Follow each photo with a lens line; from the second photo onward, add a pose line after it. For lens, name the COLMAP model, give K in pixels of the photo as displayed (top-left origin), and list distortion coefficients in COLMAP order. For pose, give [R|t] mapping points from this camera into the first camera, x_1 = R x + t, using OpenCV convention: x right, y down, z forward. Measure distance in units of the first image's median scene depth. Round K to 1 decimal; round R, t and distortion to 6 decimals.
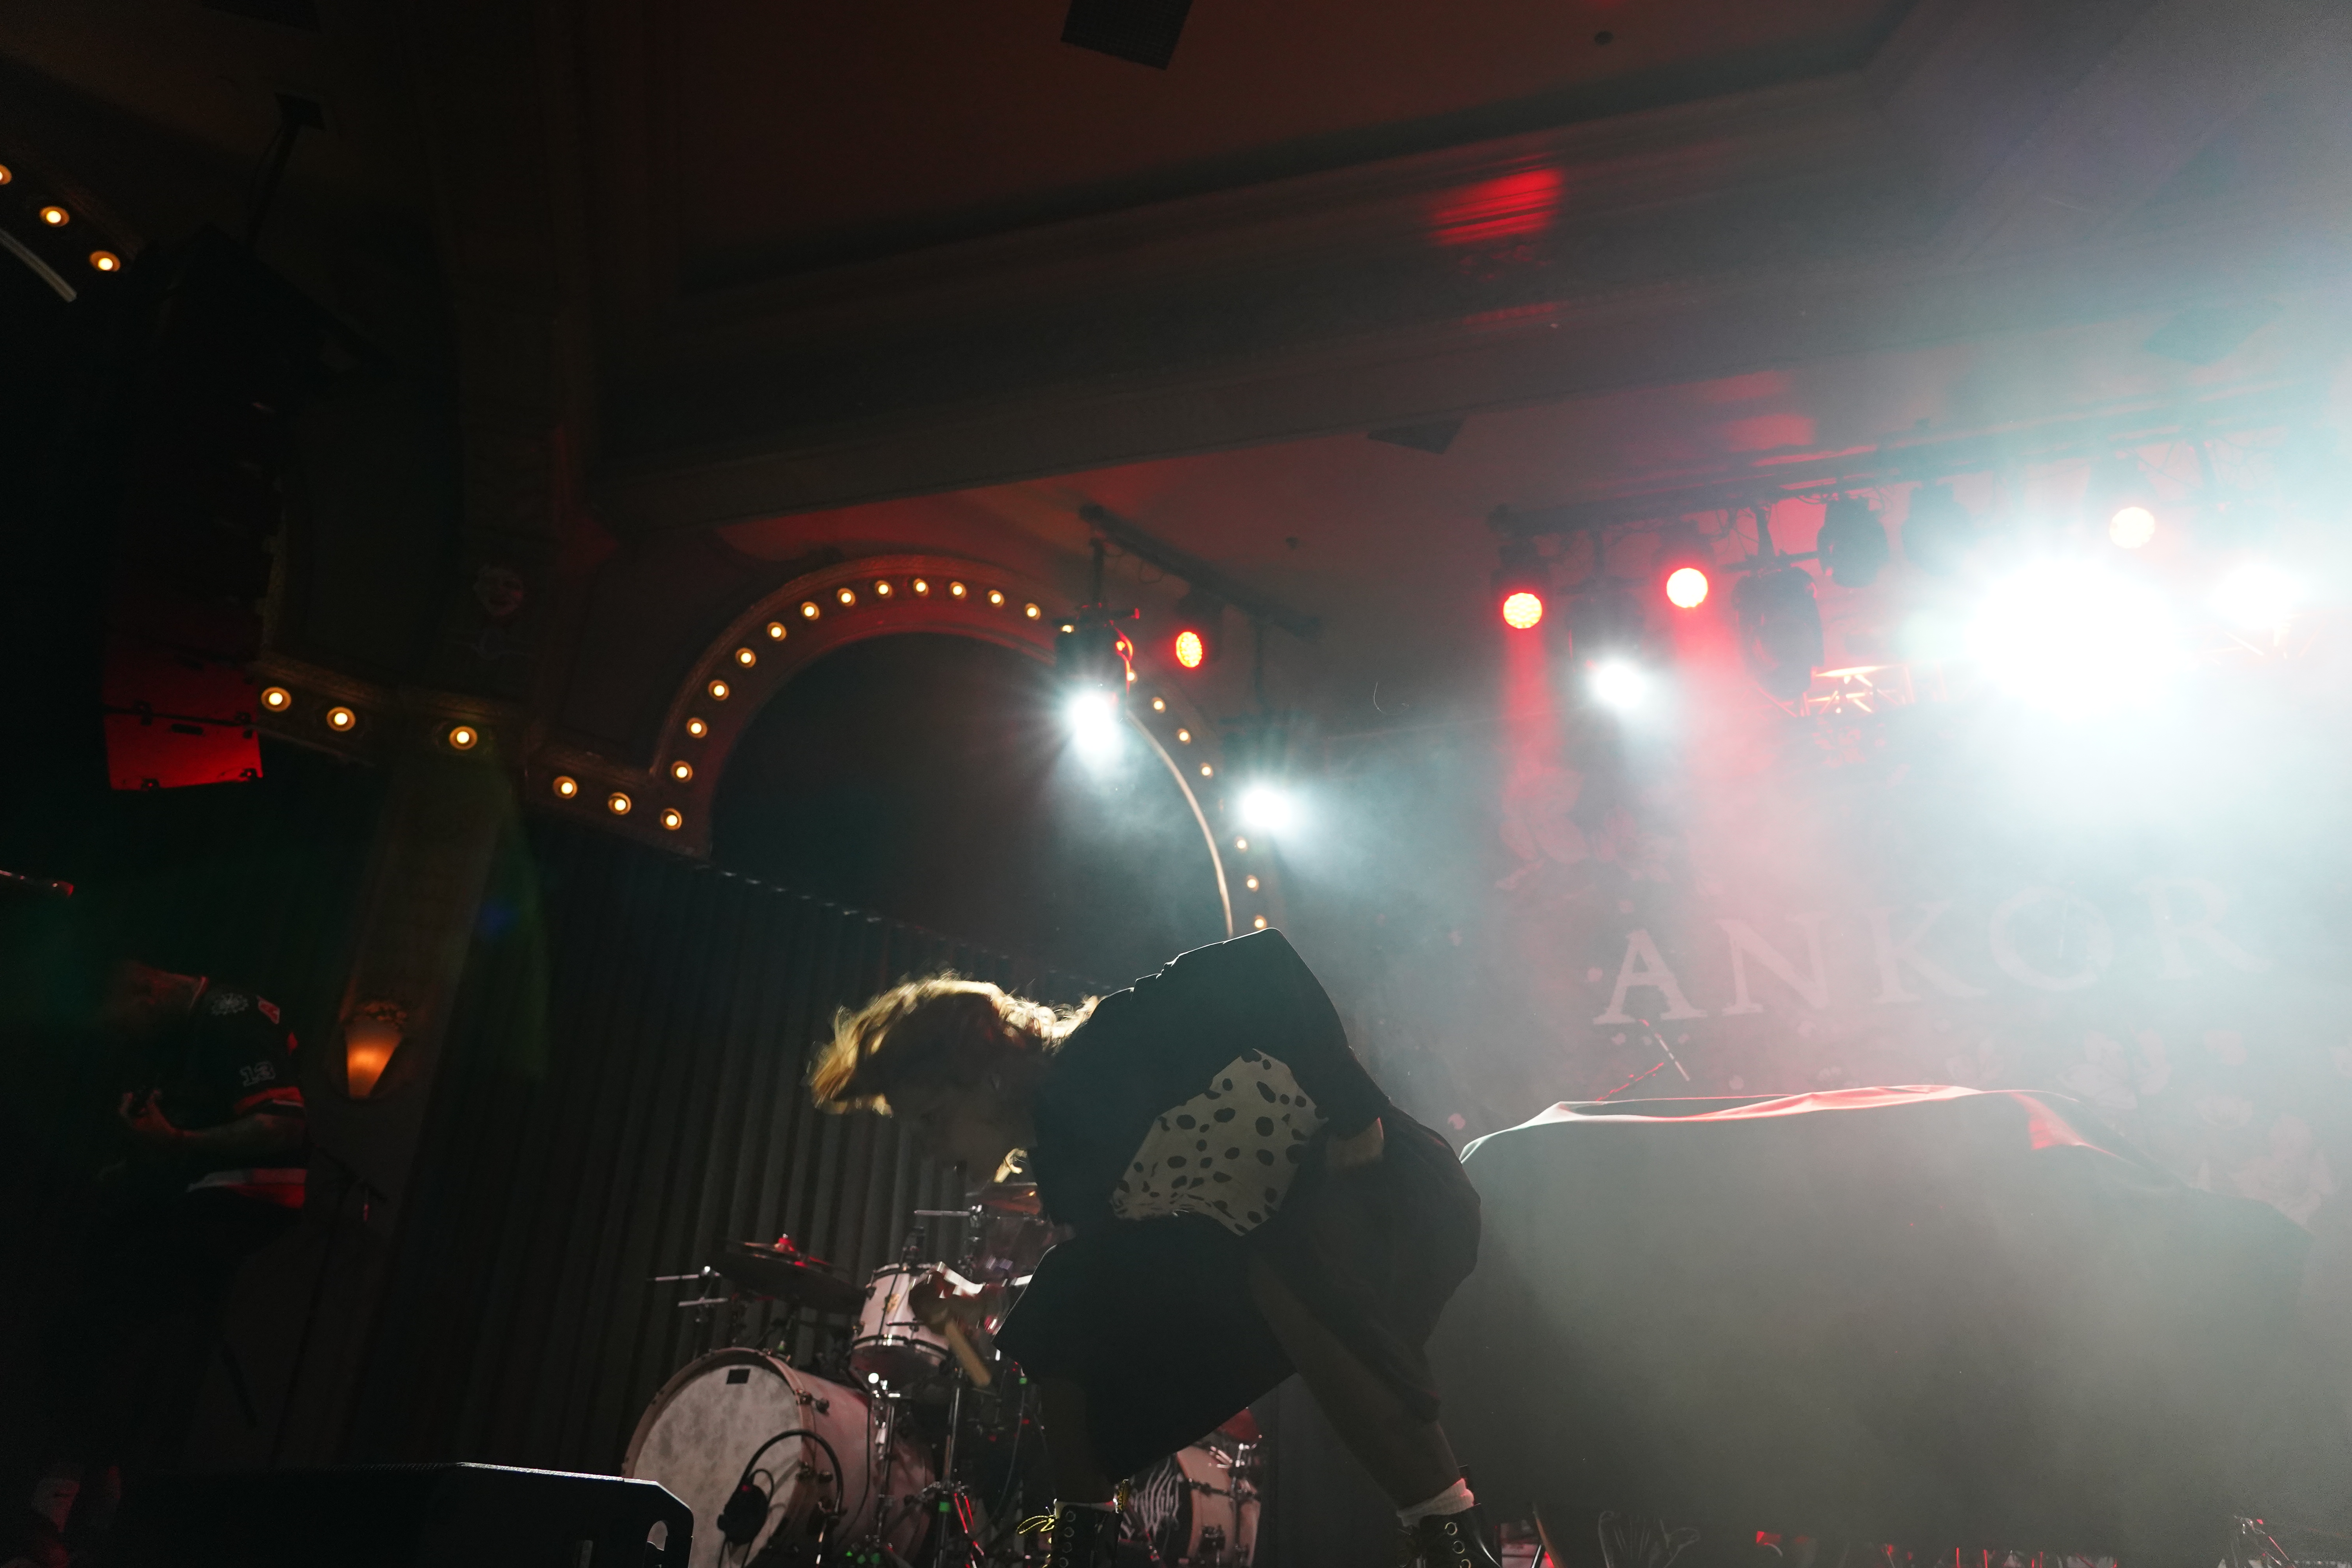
lens RADIAL K [[1611.0, 0, 1174.9], [0, 1611.0, 784.9], [0, 0, 1]] dist [-0.001887, 0.028295]
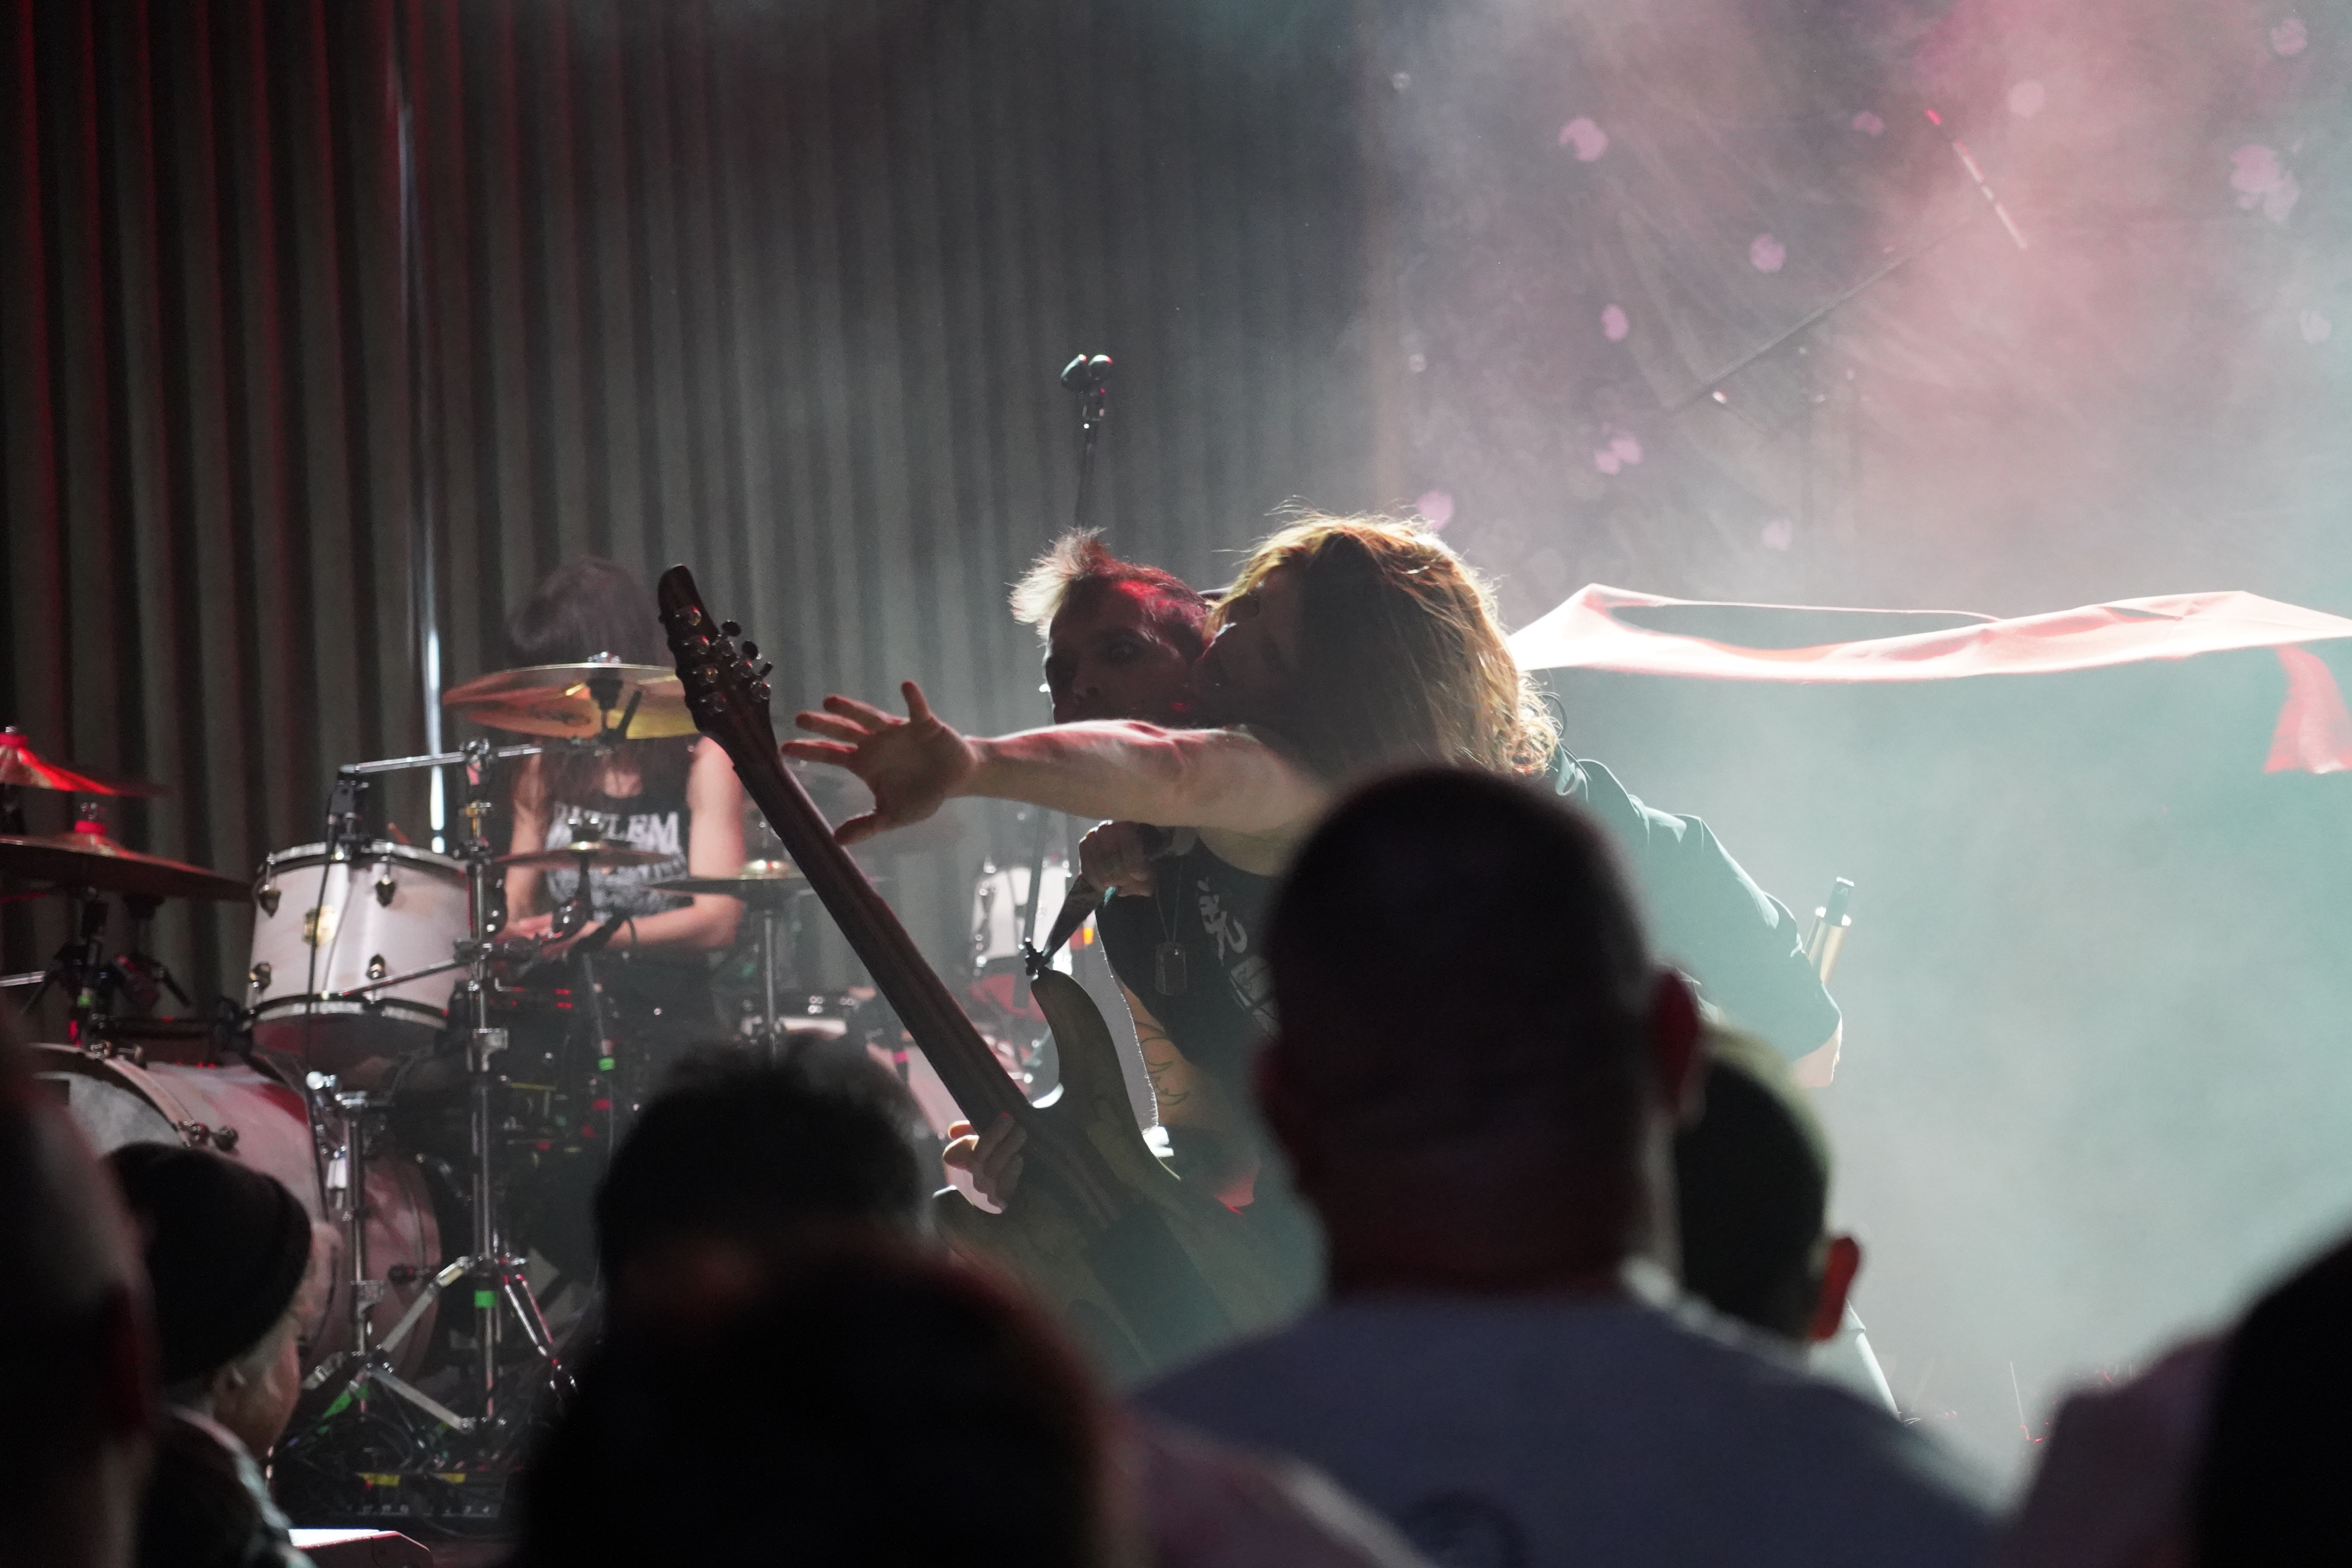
lens RADIAL K [[7166.8, 0, 1175.3], [0, 7166.8, 784.2], [0, 0, 1]] dist [0.217429, 0.000000]
pose [[0.997040, -0.064921, 0.041200, -0.001442], [0.040761, 0.900609, 0.432715, -0.679379], [-0.065197, -0.429755, 0.900589, -1.015844]]
